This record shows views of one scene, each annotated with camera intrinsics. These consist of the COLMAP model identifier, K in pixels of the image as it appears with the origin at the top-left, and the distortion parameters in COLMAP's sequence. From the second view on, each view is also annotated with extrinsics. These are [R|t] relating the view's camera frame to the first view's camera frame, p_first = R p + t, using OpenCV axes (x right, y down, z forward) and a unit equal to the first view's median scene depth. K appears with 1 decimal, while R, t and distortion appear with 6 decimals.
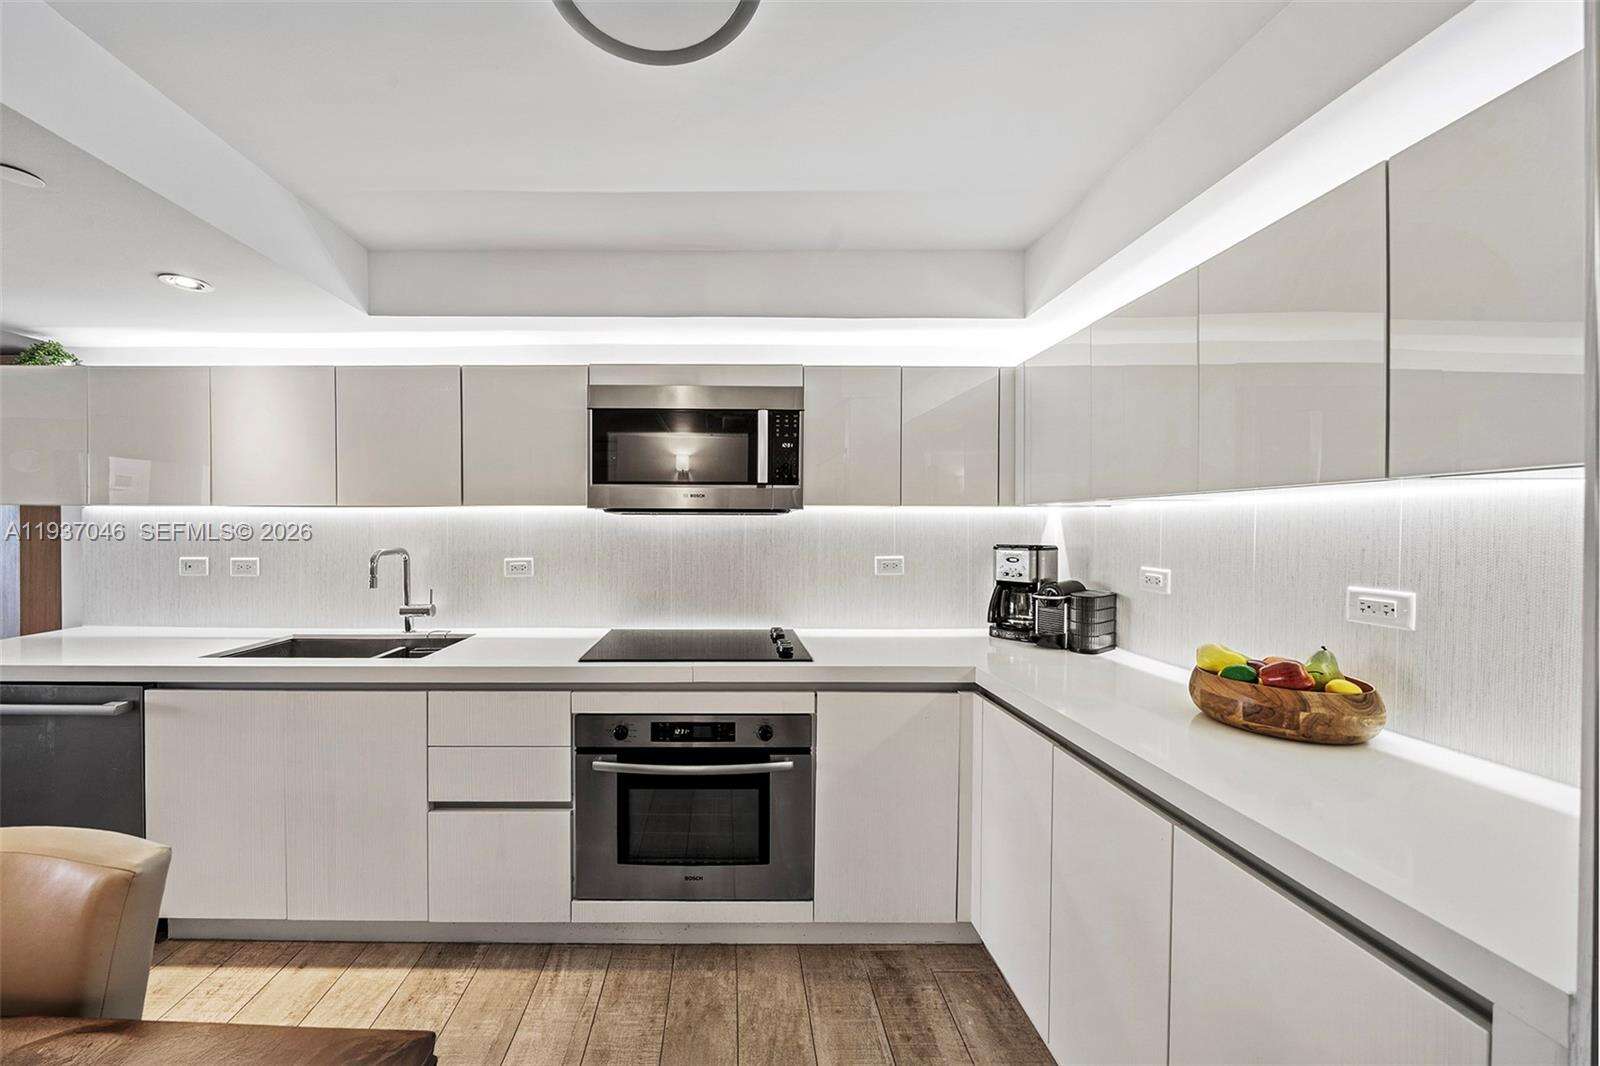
lens RADIAL K [[527.4, 0, 800.0], [0, 527.4, 533.0], [0, 0, 1]] dist [-0.000379, -0.000012]
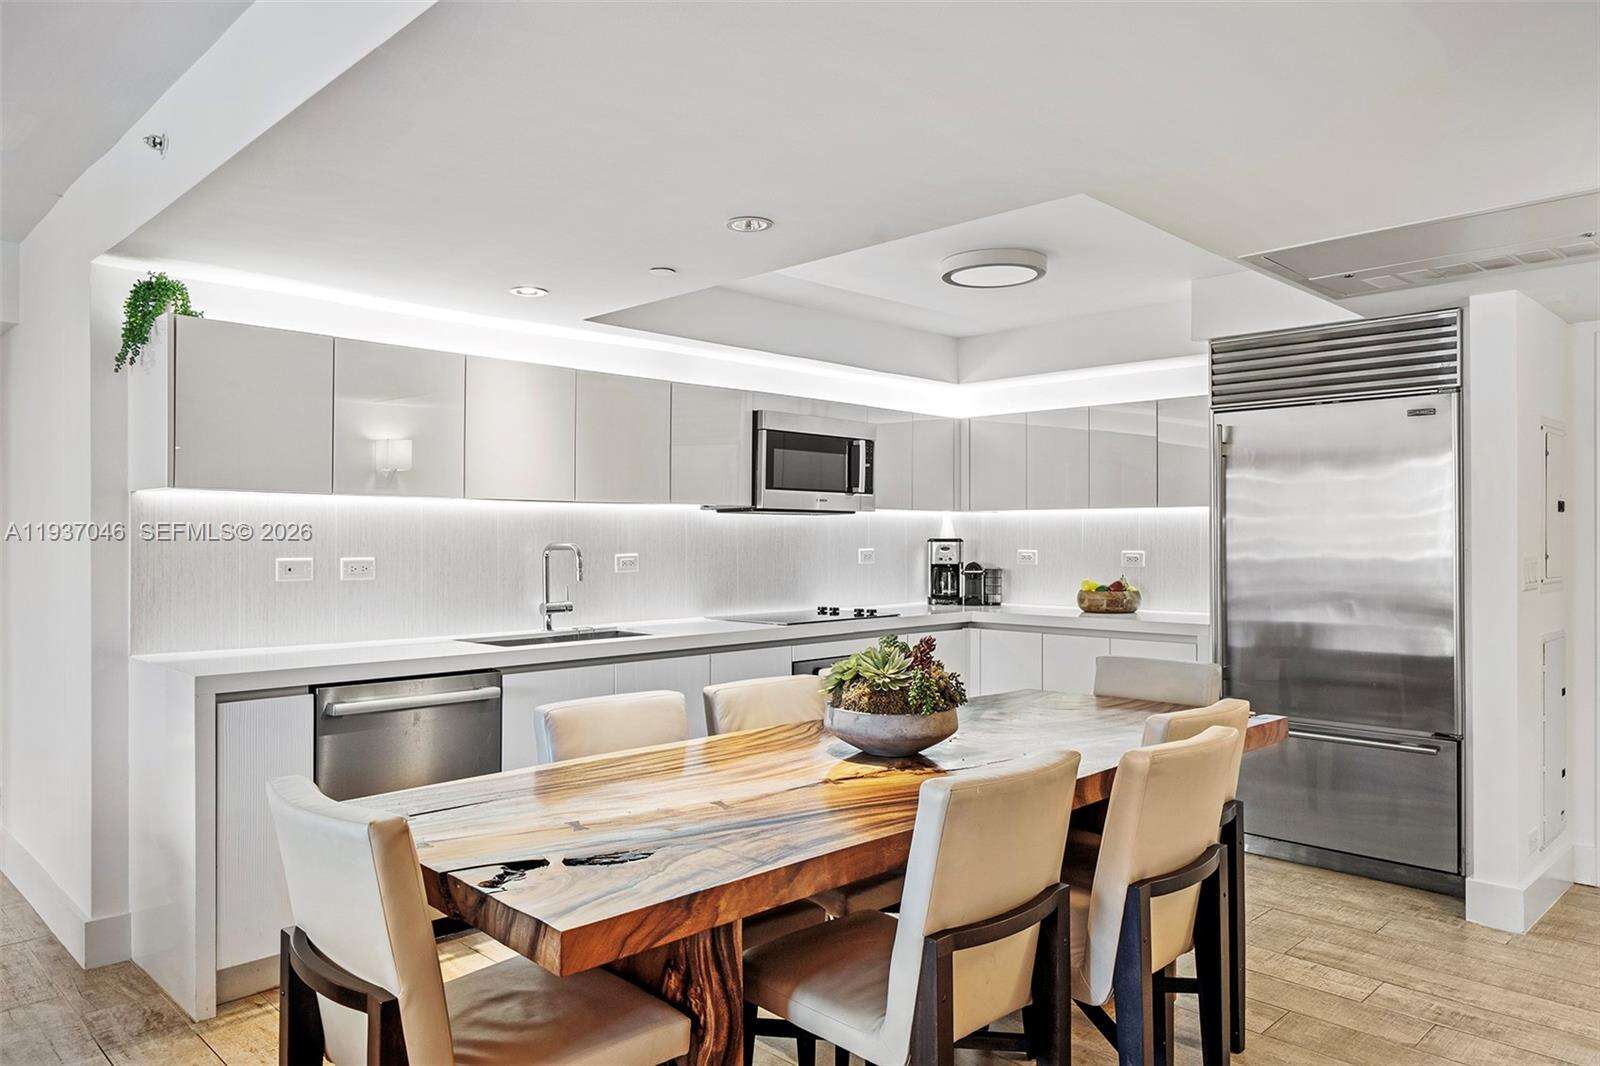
lens RADIAL K [[1072.4, 0, 800.0], [0, 1072.4, 533.0], [0, 0, 1]] dist [-0.001065, -0.000421]
pose [[0.701268, 0.001632, 0.712896, -2.076919], [0.010054, 0.999875, -0.012179, 0.041787], [-0.712827, 0.015708, 0.701164, -0.812449]]
